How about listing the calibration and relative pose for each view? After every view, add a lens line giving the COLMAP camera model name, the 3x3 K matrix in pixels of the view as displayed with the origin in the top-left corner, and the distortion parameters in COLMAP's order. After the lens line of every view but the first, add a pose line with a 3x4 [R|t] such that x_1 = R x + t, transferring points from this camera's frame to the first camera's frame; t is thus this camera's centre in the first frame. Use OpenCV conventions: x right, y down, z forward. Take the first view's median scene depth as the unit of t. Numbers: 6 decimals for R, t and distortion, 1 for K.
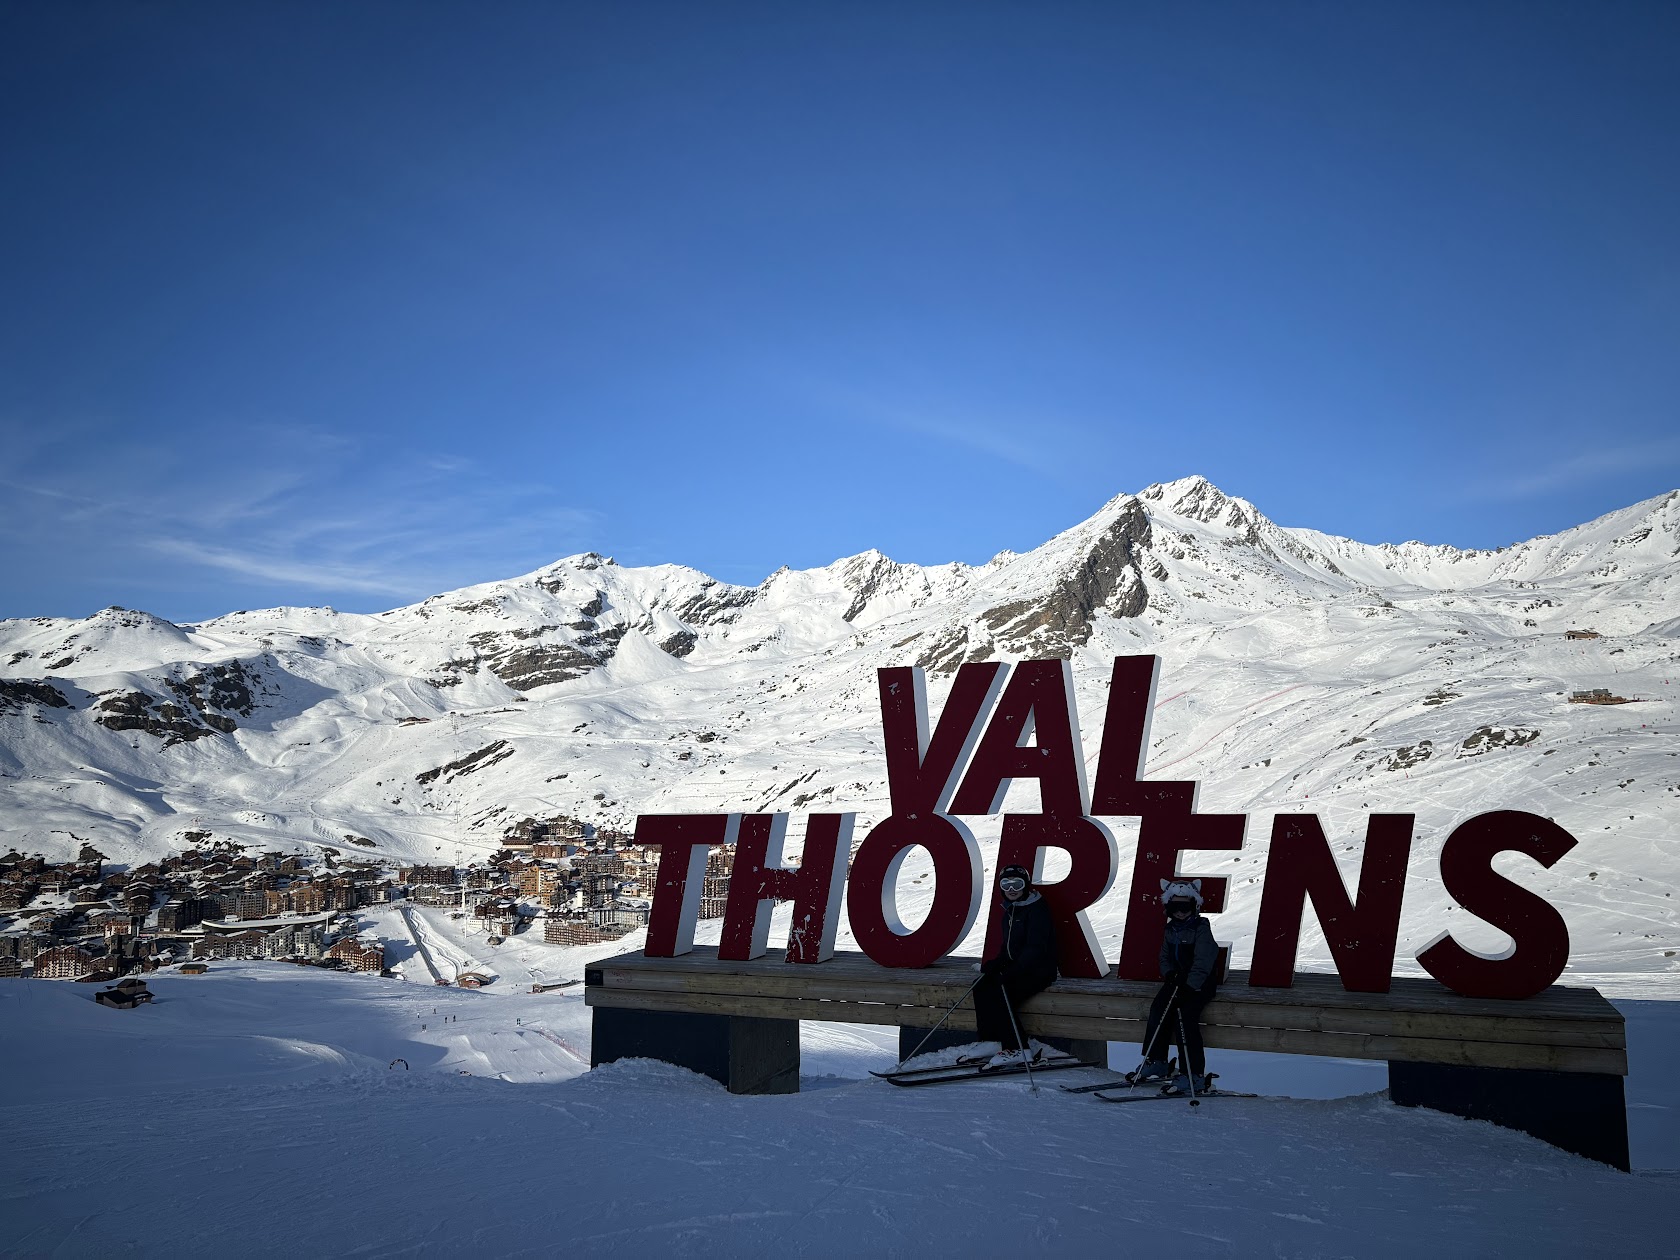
lens RADIAL K [[1206.1, 0, 853.3], [0, 1206.1, 646.5], [0, 0, 1]] dist [0.030128, -0.023483]
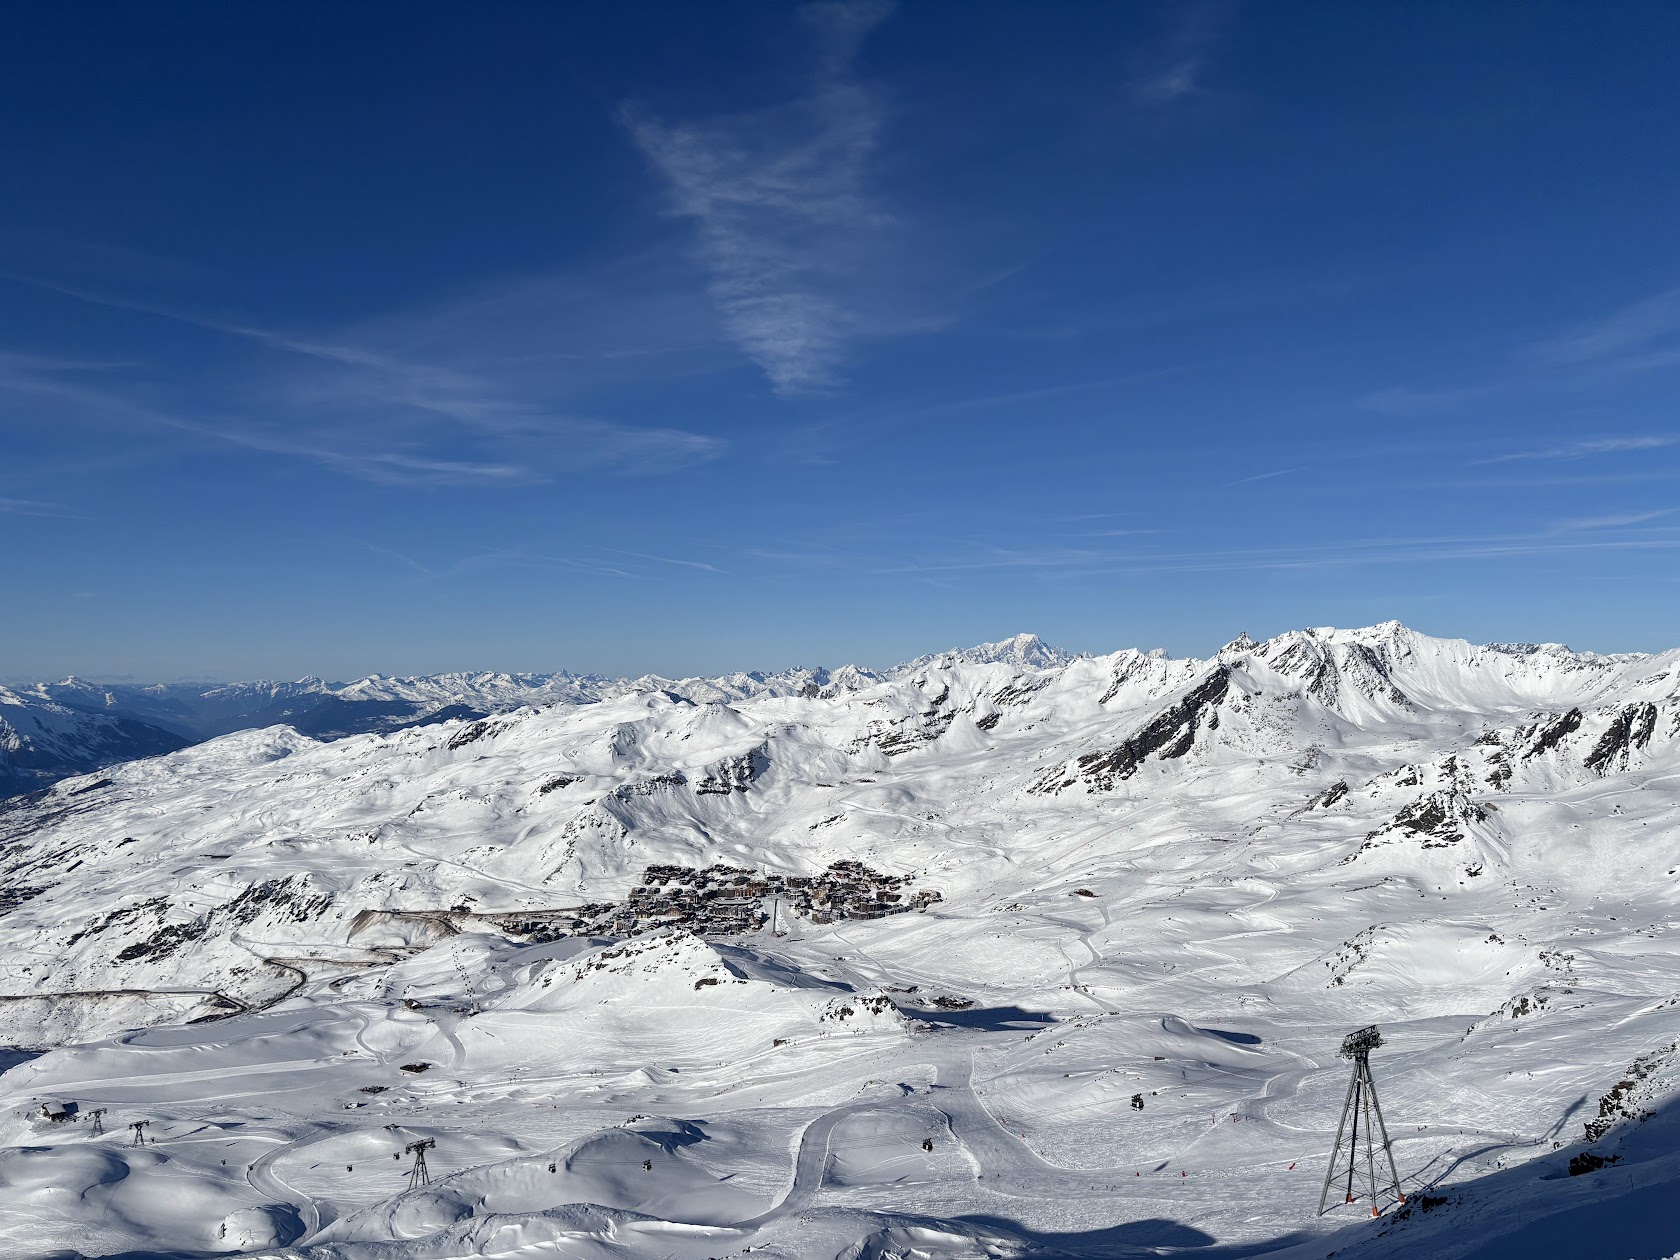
lens RADIAL K [[1155.5, 0, 858.6], [0, 1155.5, 650.3], [0, 0, 1]] dist [0.049154, -0.052894]
pose [[0.900774, 0.017890, -0.433920, 0.438752], [0.019516, 0.996474, 0.081598, -0.265039], [0.433850, -0.081969, 0.897249, -0.588696]]
